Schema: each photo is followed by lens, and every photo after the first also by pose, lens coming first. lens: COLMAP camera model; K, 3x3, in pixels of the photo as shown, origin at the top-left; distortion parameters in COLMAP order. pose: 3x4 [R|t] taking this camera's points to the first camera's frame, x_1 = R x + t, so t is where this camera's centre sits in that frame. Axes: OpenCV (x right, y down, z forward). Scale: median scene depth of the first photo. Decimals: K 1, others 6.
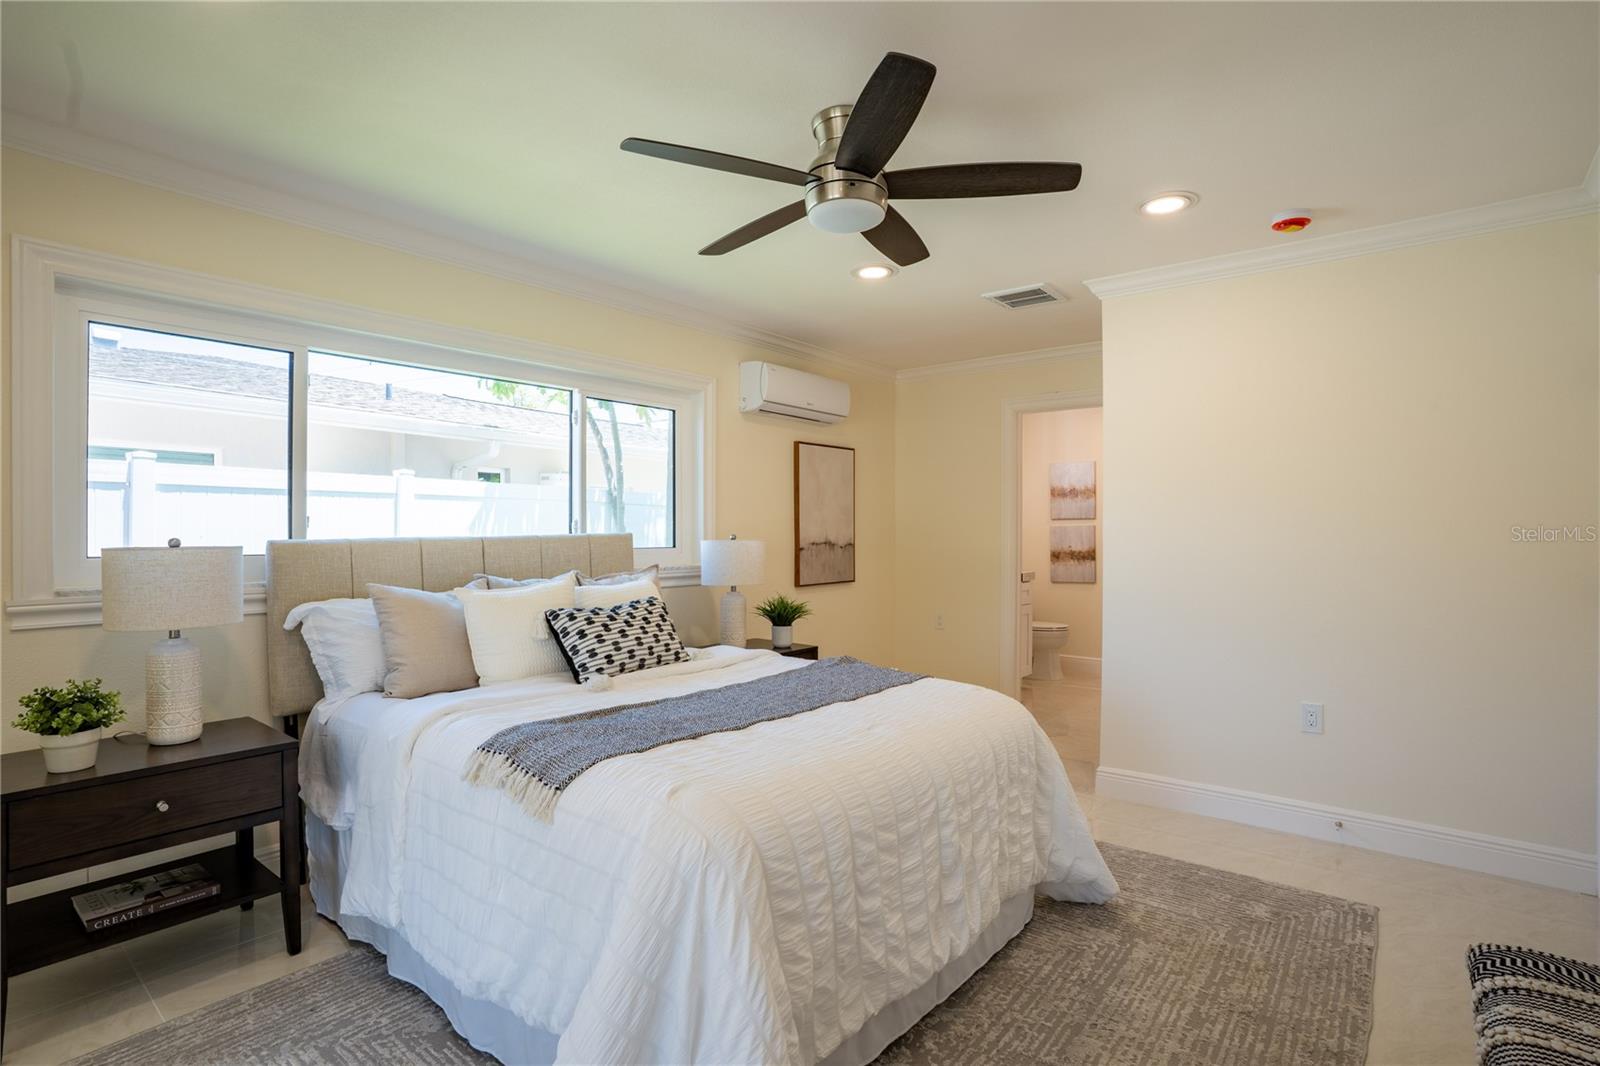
lens RADIAL K [[789.1, 0, 789.4], [0, 789.1, 532.8], [0, 0, 1]] dist [-0.079621, 0.036542]
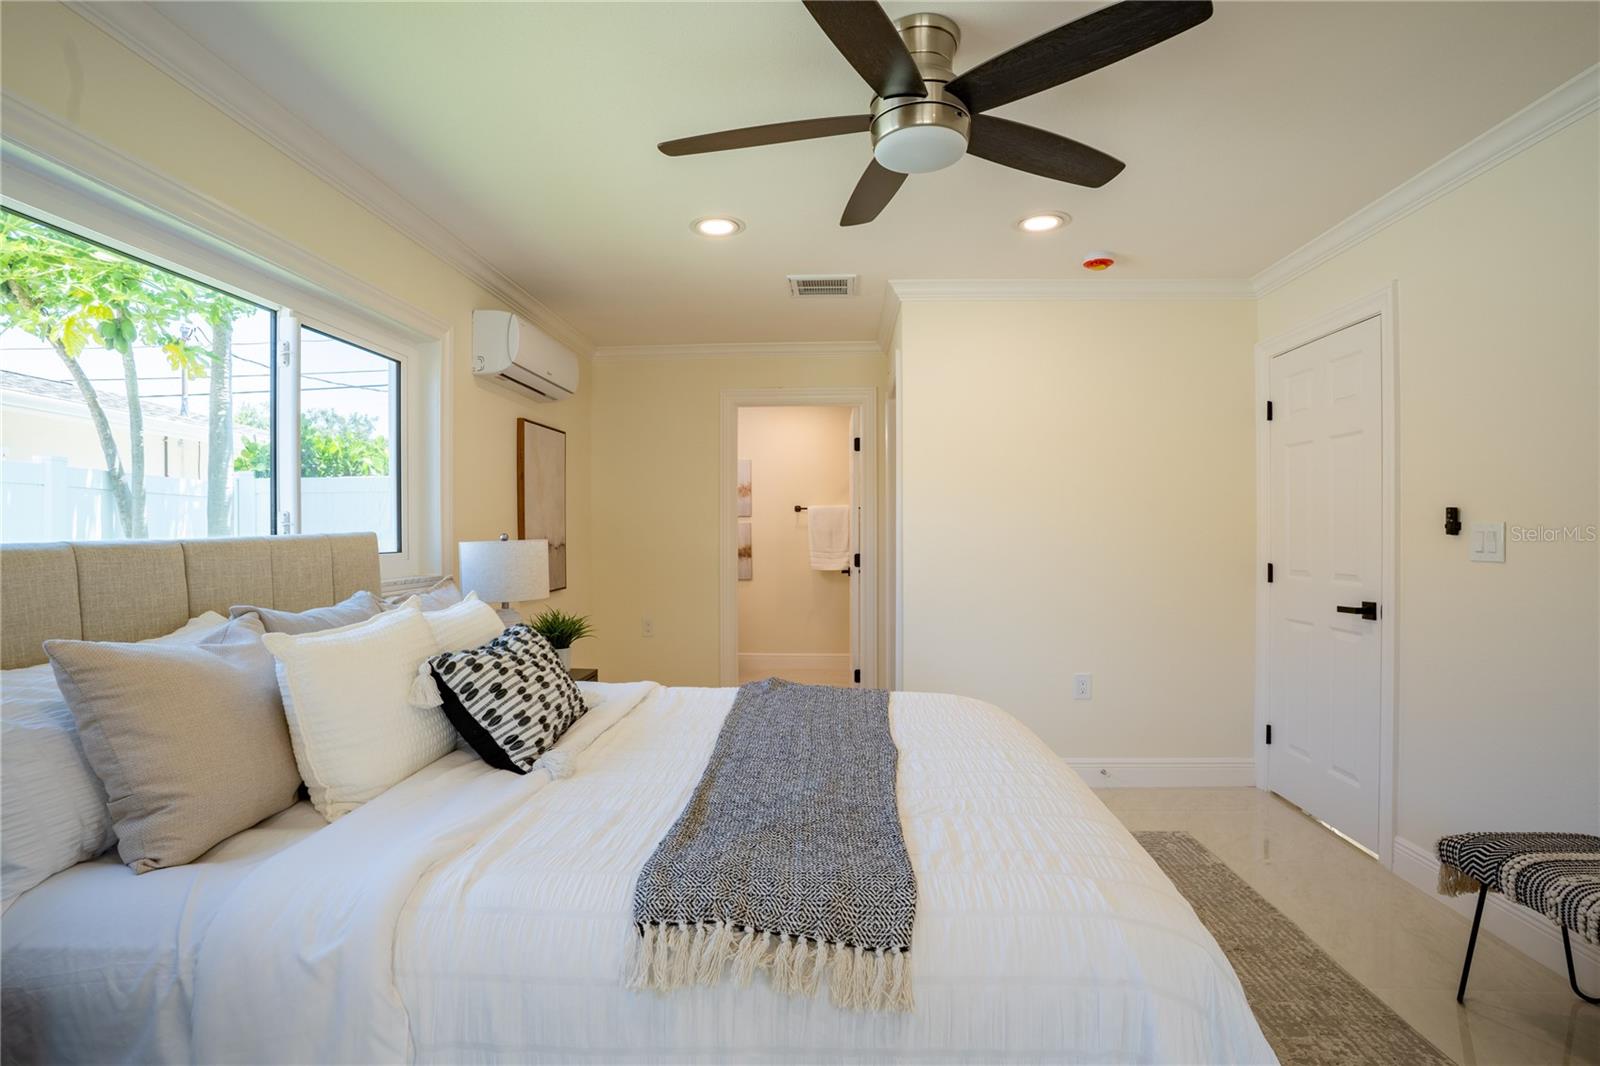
lens RADIAL K [[789.1, 0, 803.3], [0, 789.1, 531.4], [0, 0, 1]] dist [-0.079621, 0.036542]
pose [[0.801318, -0.004746, 0.598220, -0.406695], [0.005015, 0.999987, 0.001216, 0.000743], [-0.598218, 0.002026, 0.801331, 0.318507]]
